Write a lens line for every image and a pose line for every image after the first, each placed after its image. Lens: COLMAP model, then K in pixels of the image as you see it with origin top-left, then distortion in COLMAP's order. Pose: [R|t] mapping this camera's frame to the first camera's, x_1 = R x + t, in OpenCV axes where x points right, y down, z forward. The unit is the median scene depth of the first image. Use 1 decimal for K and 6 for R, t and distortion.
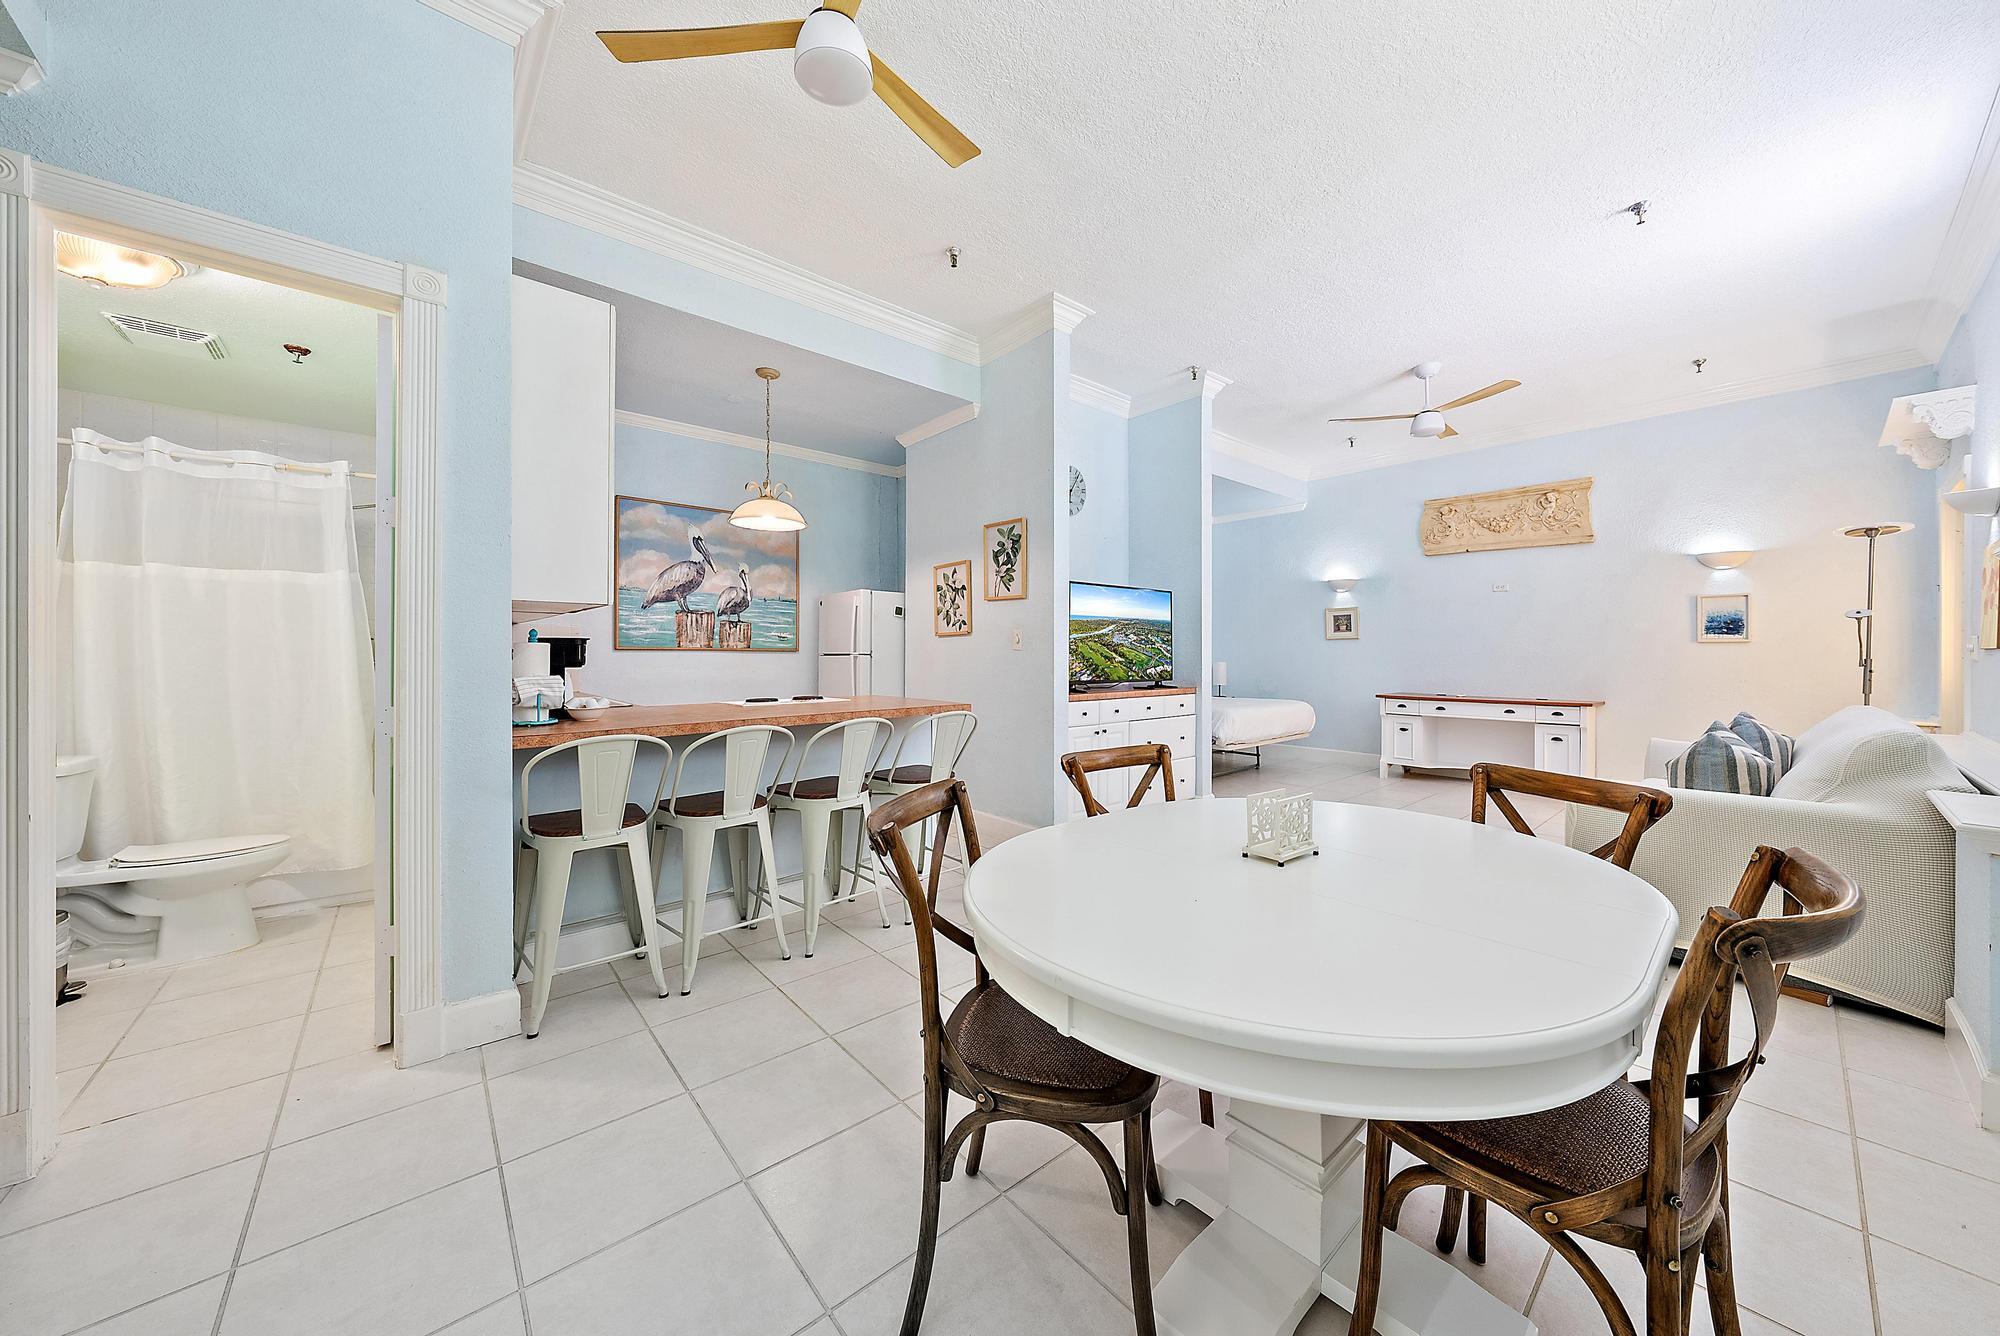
lens RADIAL K [[699.6, 0, 1010.1], [0, 699.6, 654.9], [0, 0, 1]] dist [0.000564, 0.000012]
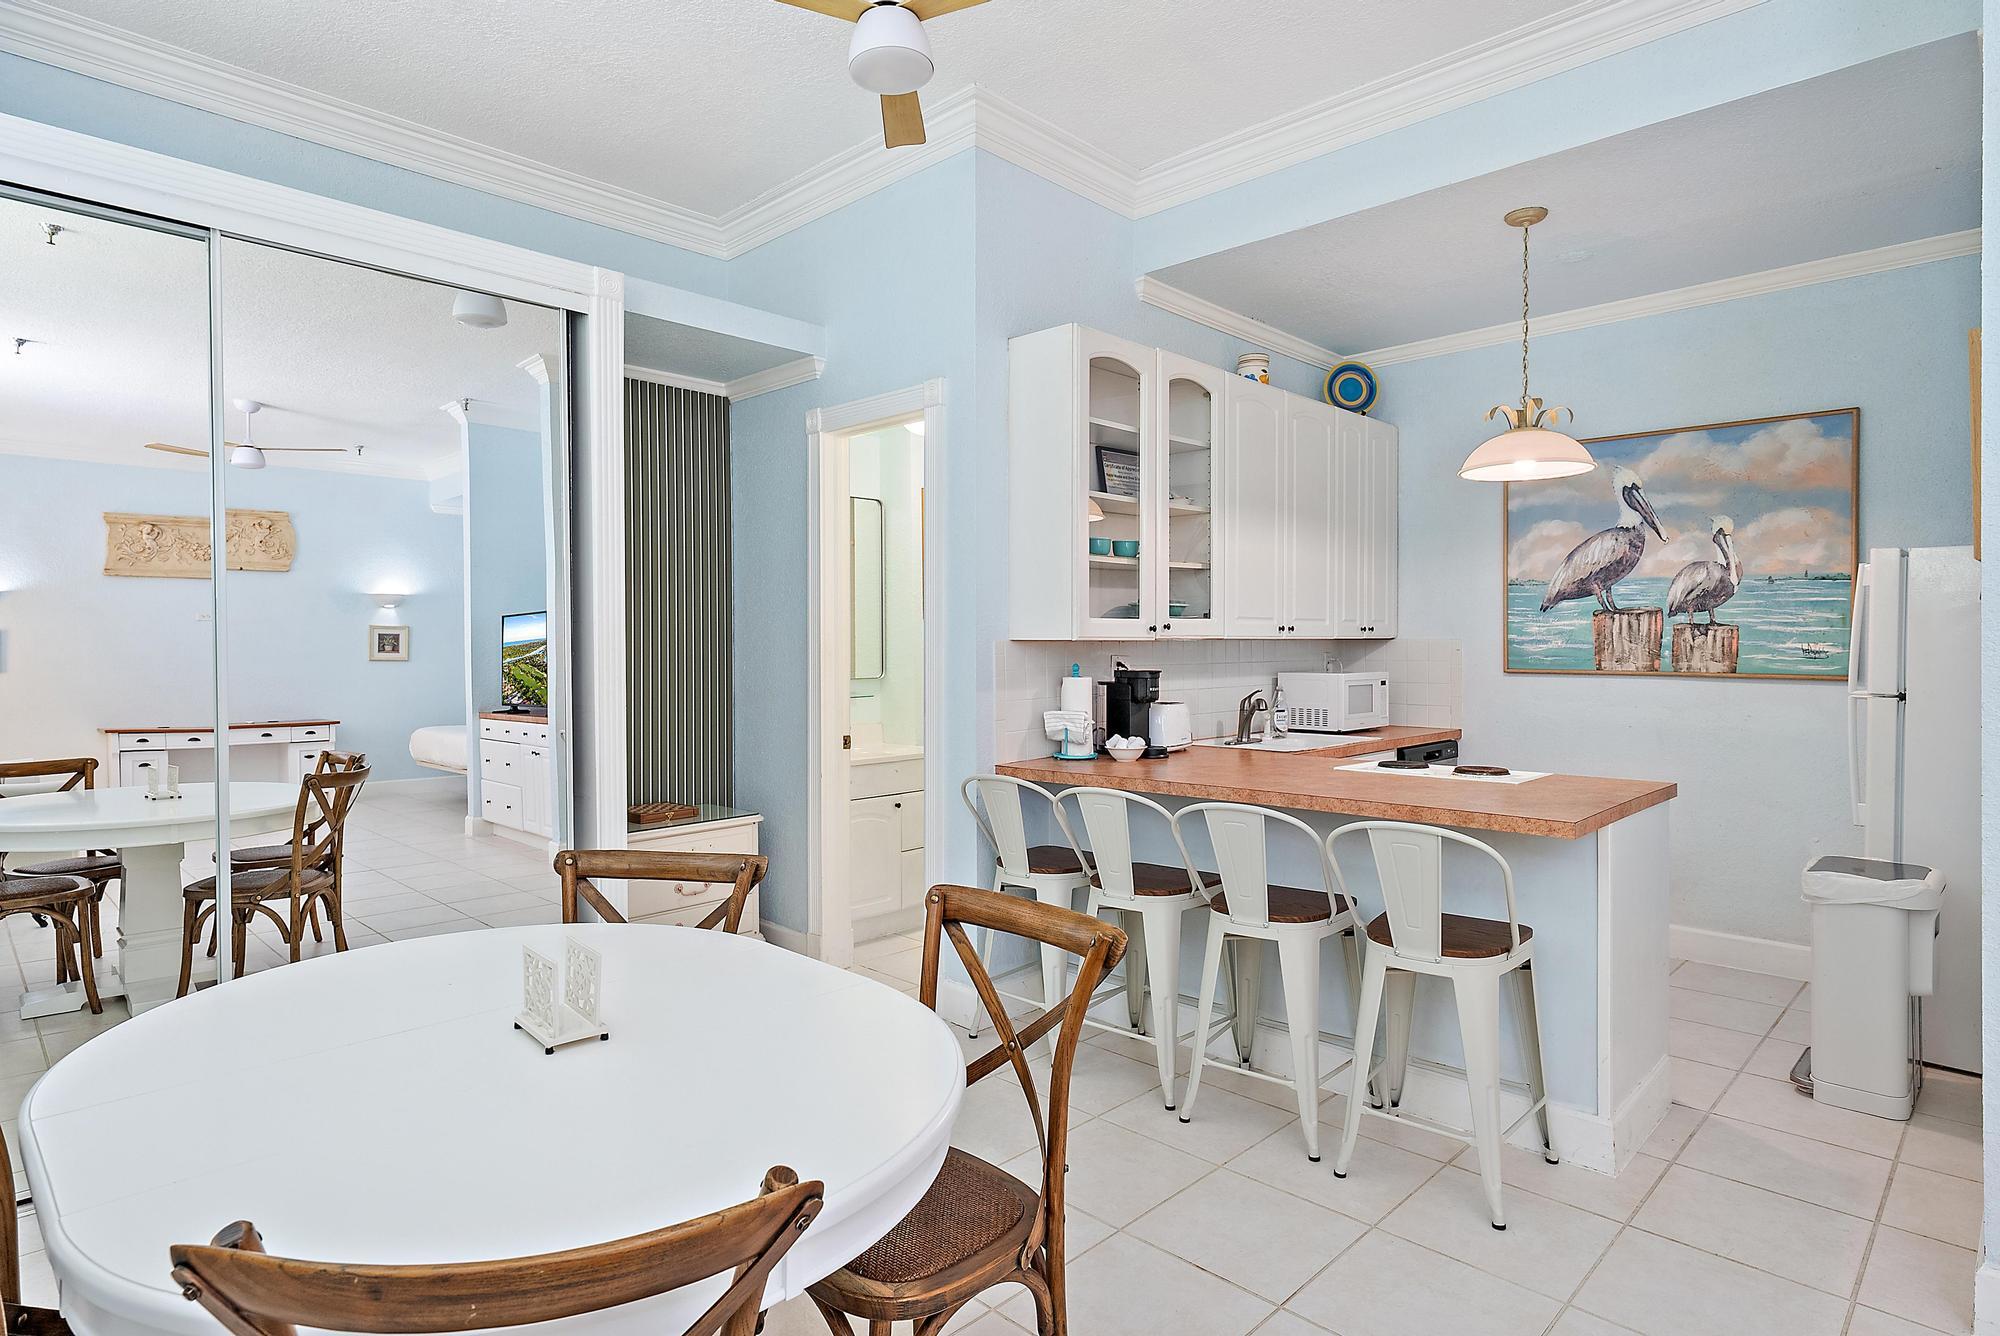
lens RADIAL K [[1102.1, 0, 994.3], [0, 1102.1, 652.9], [0, 0, 1]] dist [0.002834, -0.001066]
pose [[0.086039, -0.009541, -0.996246, 0.441401], [-0.015679, 0.999817, -0.010930, -0.007179], [0.996168, 0.016560, 0.085874, 0.381621]]
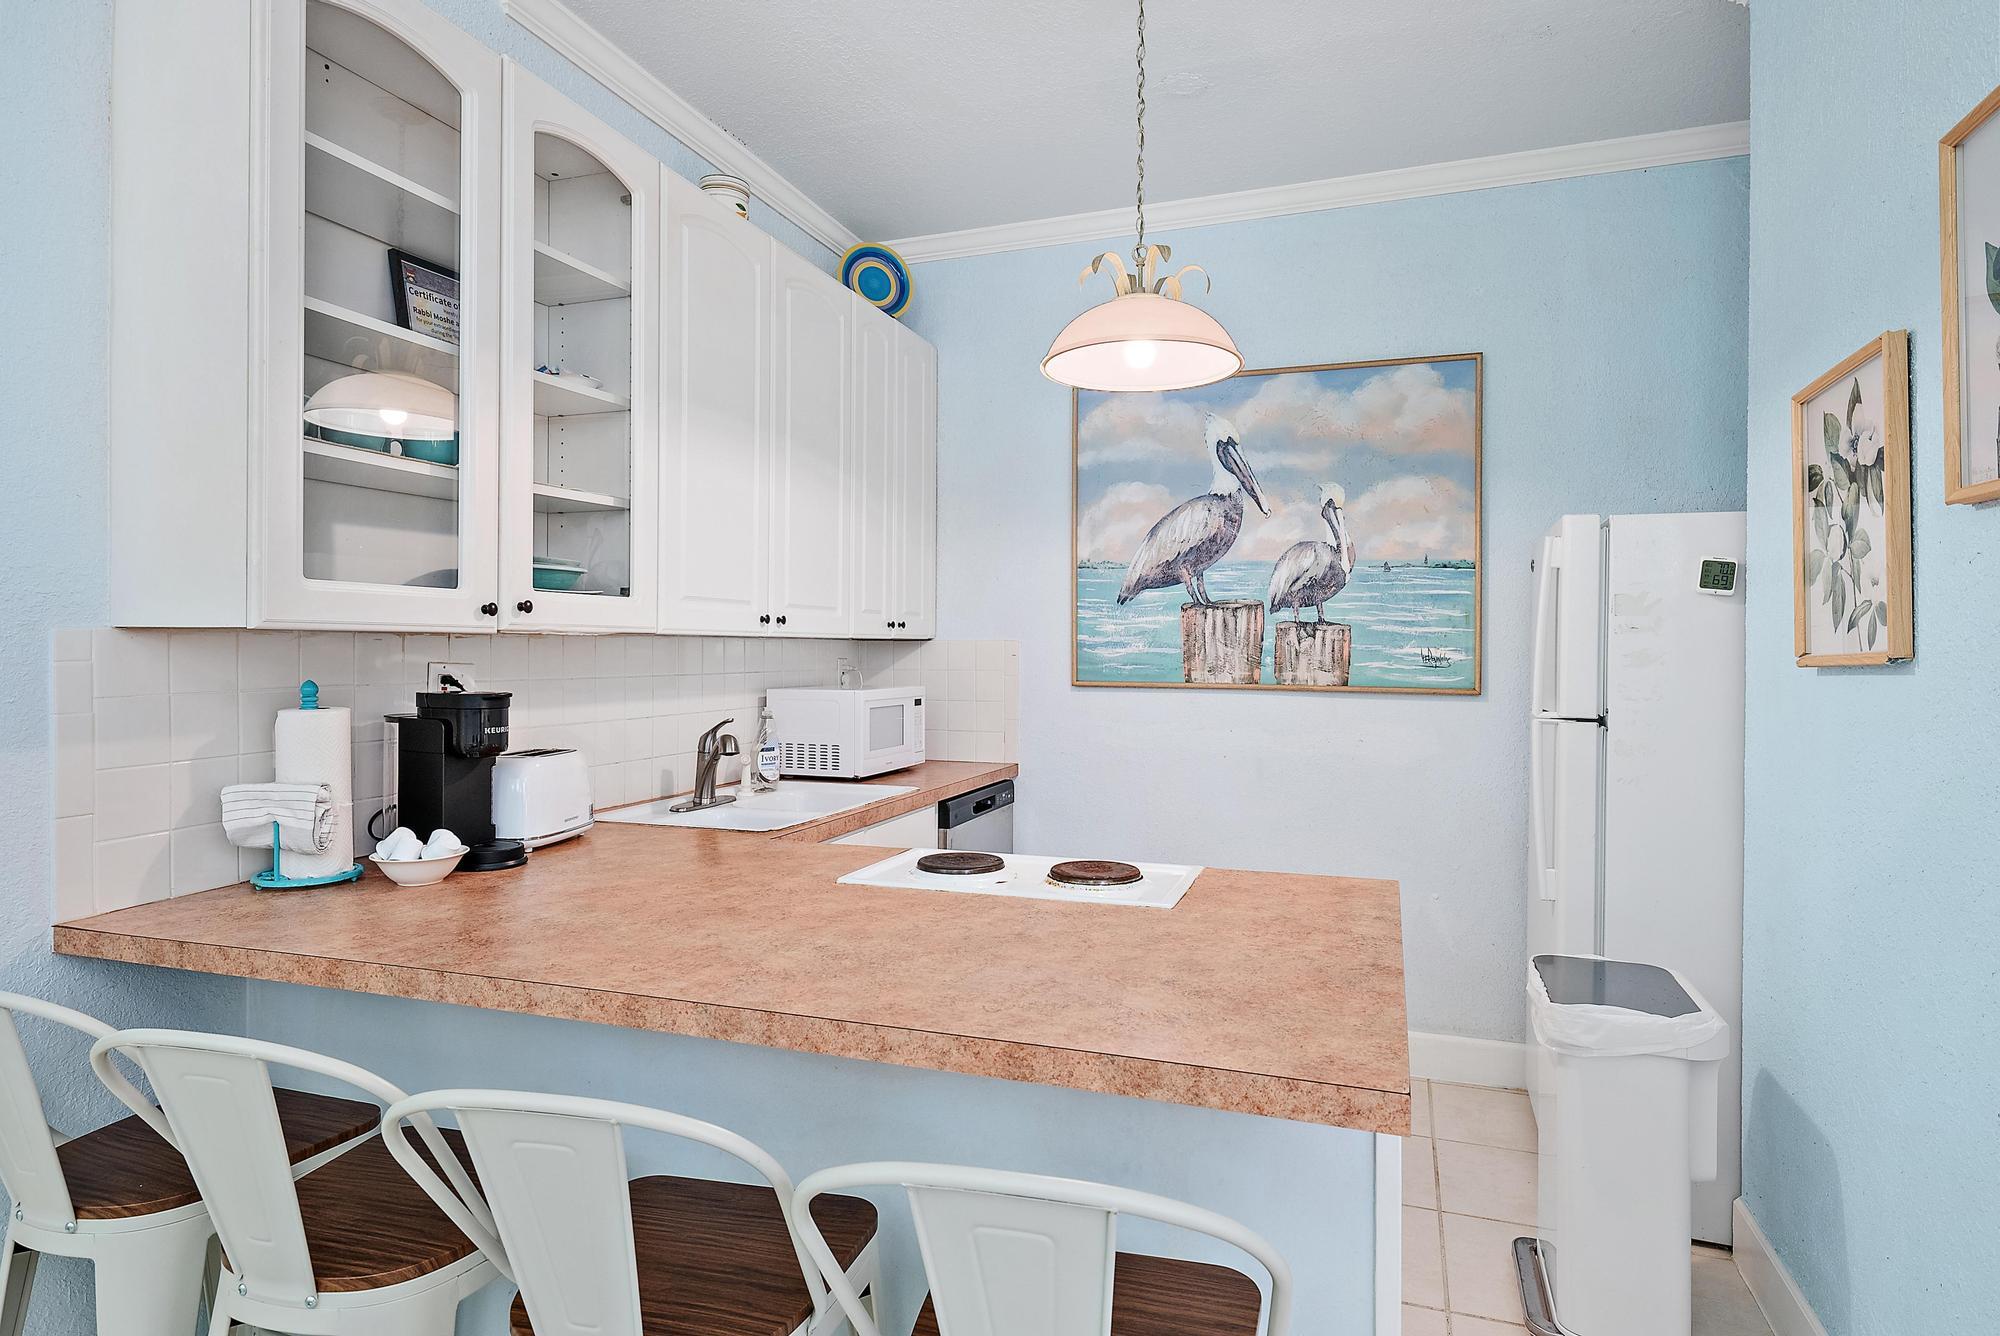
lens RADIAL K [[1102.1, 0, 1012.3], [0, 1102.1, 658.7], [0, 0, 1]] dist [0.002834, -0.001066]
pose [[0.496130, -0.008976, -0.868202, 0.103684], [-0.011480, 0.999791, -0.016896, -0.012875], [0.868173, 0.018349, 0.495923, 0.527635]]
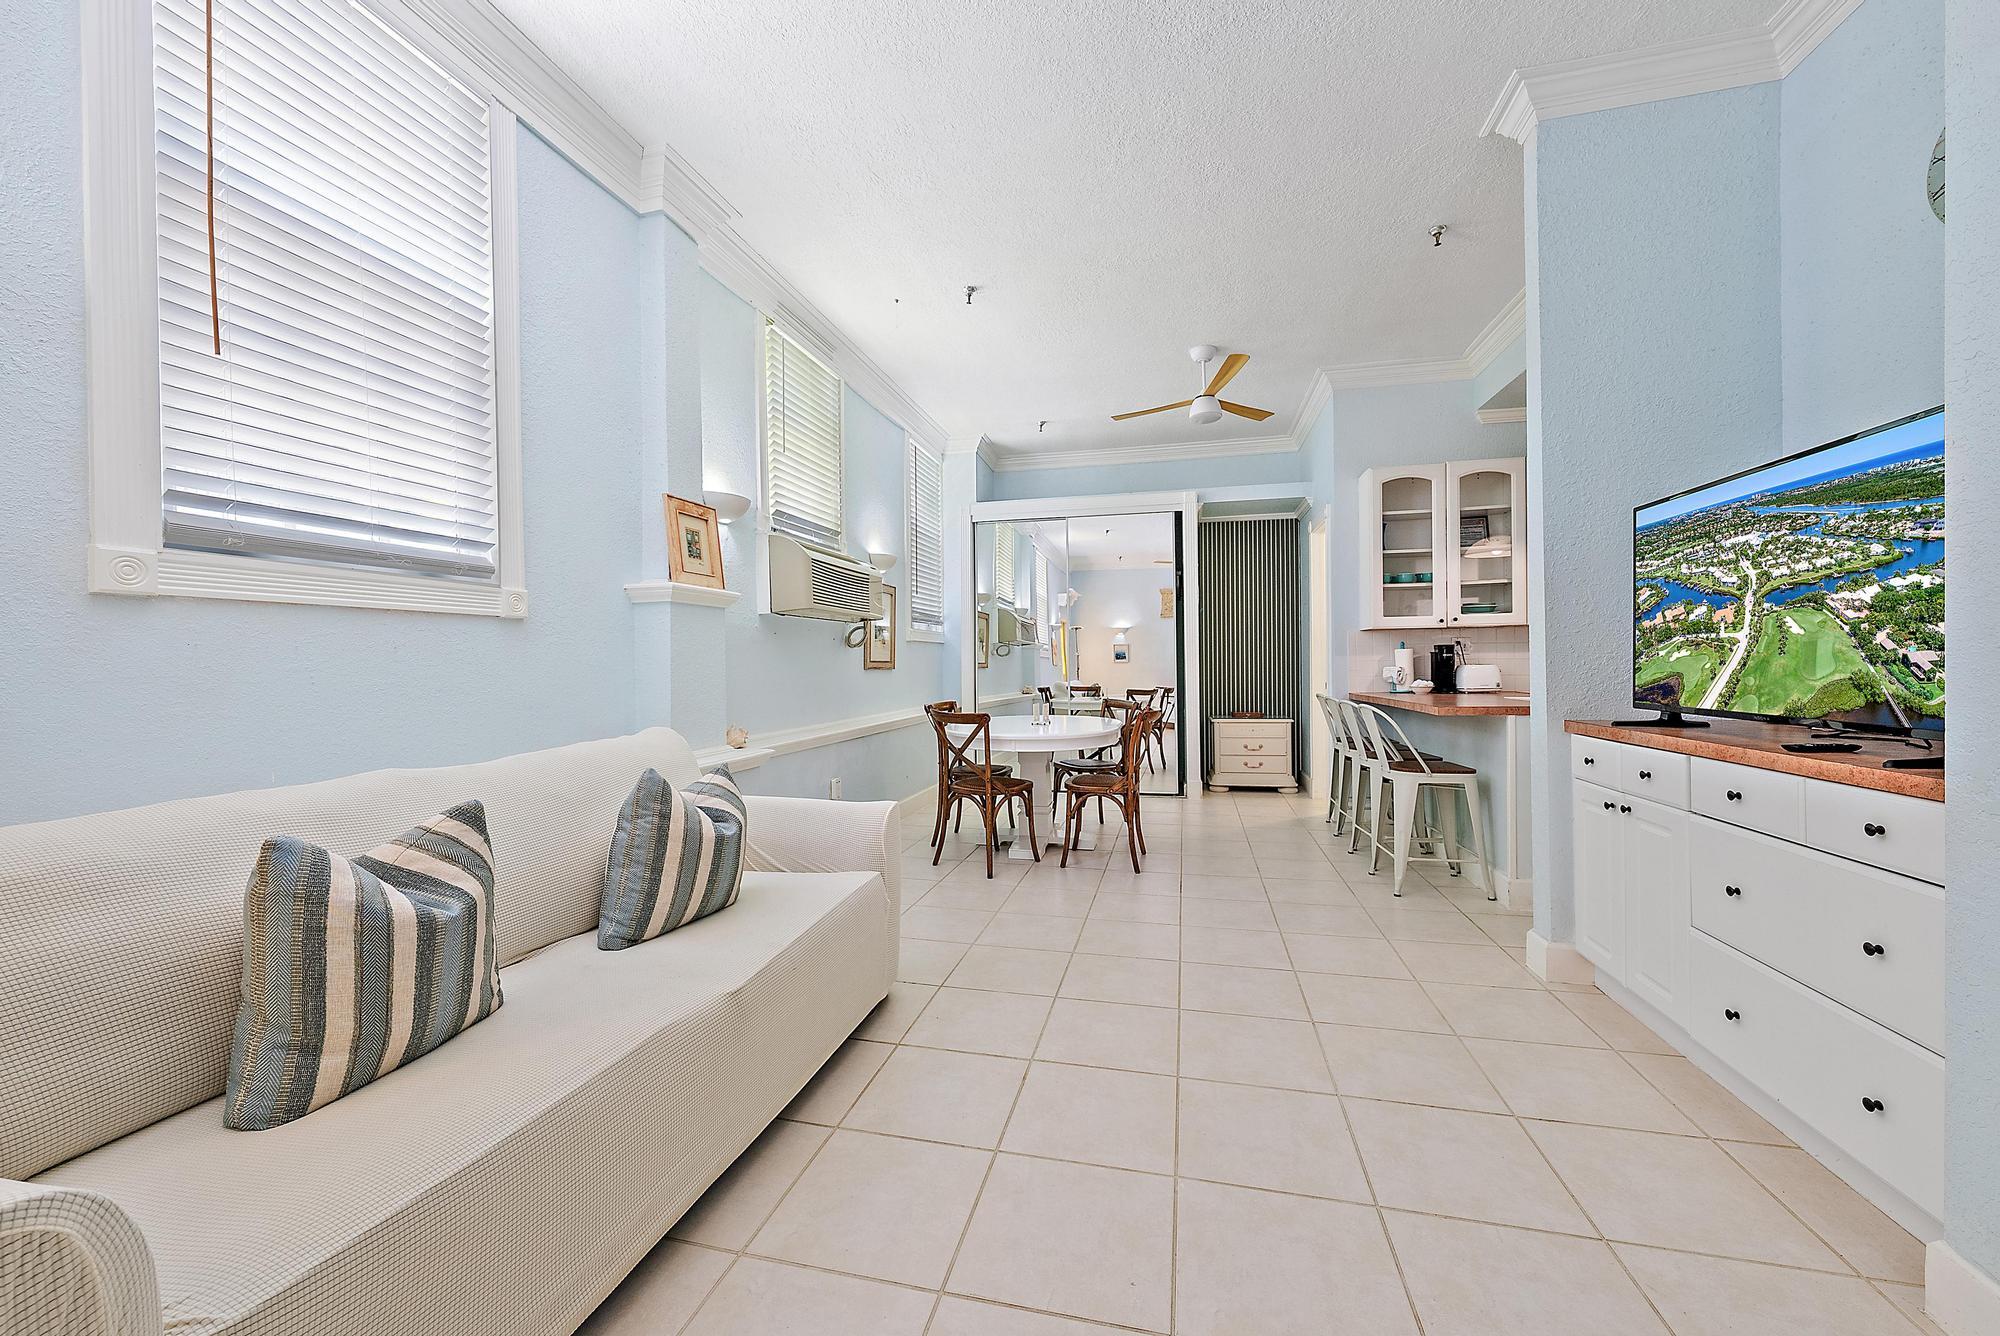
lens RADIAL K [[806.3, 0, 997.5], [0, 806.3, 666.2], [0, 0, 1]] dist [-0.000112, -0.000001]
pose [[-0.812030, -0.001734, -0.583614, 0.722148], [-0.010664, 0.999873, 0.011867, 0.016785], [0.583519, 0.015860, -0.811945, 1.060257]]
